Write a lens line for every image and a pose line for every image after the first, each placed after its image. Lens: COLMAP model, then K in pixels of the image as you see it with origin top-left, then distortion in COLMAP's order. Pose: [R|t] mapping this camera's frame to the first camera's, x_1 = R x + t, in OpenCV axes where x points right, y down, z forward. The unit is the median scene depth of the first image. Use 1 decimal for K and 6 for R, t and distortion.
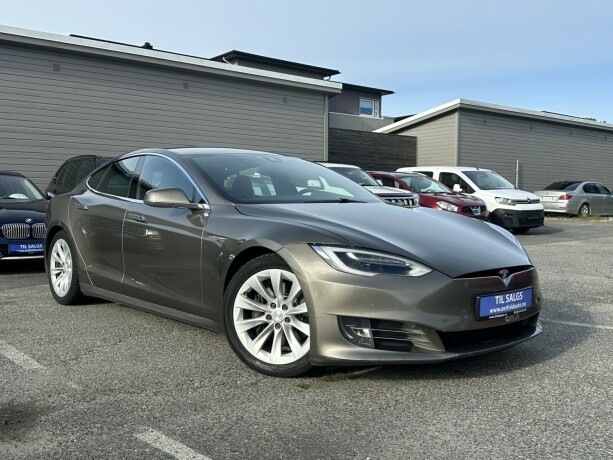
lens RADIAL K [[631.2, 0, 306.5], [0, 631.2, 230.0], [0, 0, 1]] dist [0.043852, -0.031544]
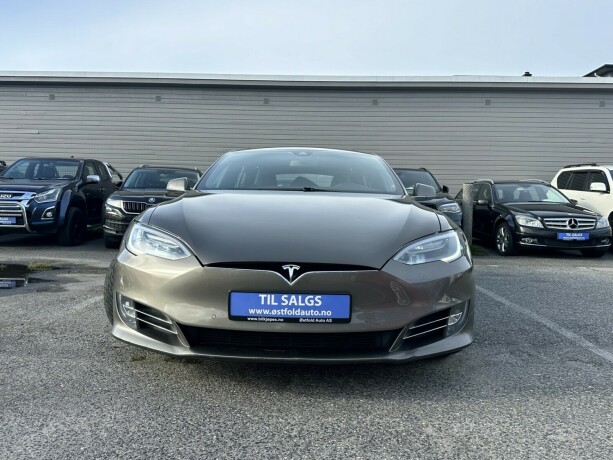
lens RADIAL K [[502.8, 0, 305.8], [0, 502.8, 220.2], [0, 0, 1]] dist [0.150651, -0.260536]
pose [[0.741622, 0.027567, -0.670251, 0.259763], [-0.045326, 0.998931, -0.009066, 0.003151], [0.669285, 0.037103, 0.742079, 0.178226]]
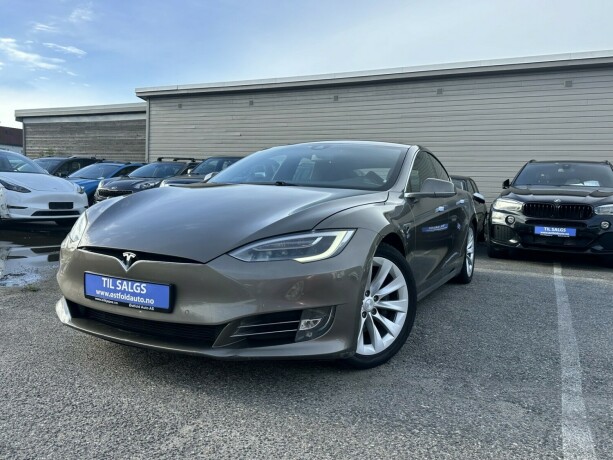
lens RADIAL K [[499.3, 0, 306.5], [0, 499.3, 230.0], [0, 0, 1]] dist [0.146654, -0.255868]
pose [[0.368428, 0.075866, -0.926555, 0.354975], [-0.082874, 0.995377, 0.048547, -0.007714], [0.925955, 0.058901, 0.373012, 0.327687]]
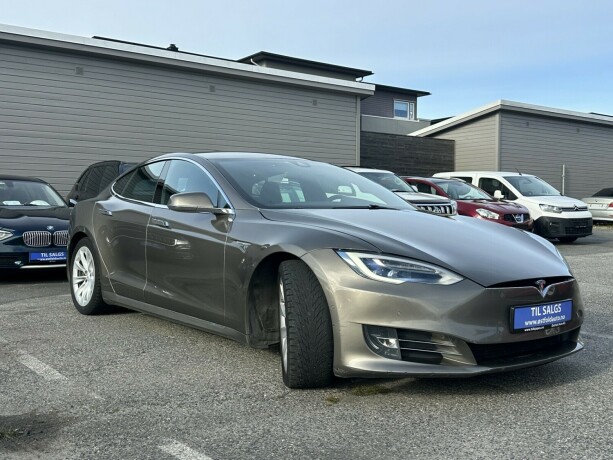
lens RADIAL K [[664.9, 0, 306.5], [0, 664.9, 230.0], [0, 0, 1]] dist [0.075407, -0.007955]
pose [[0.998908, 0.003154, -0.046610, 0.001753], [-0.003756, 0.999911, -0.012819, 0.000389], [0.046565, 0.012980, 0.998831, -0.010262]]
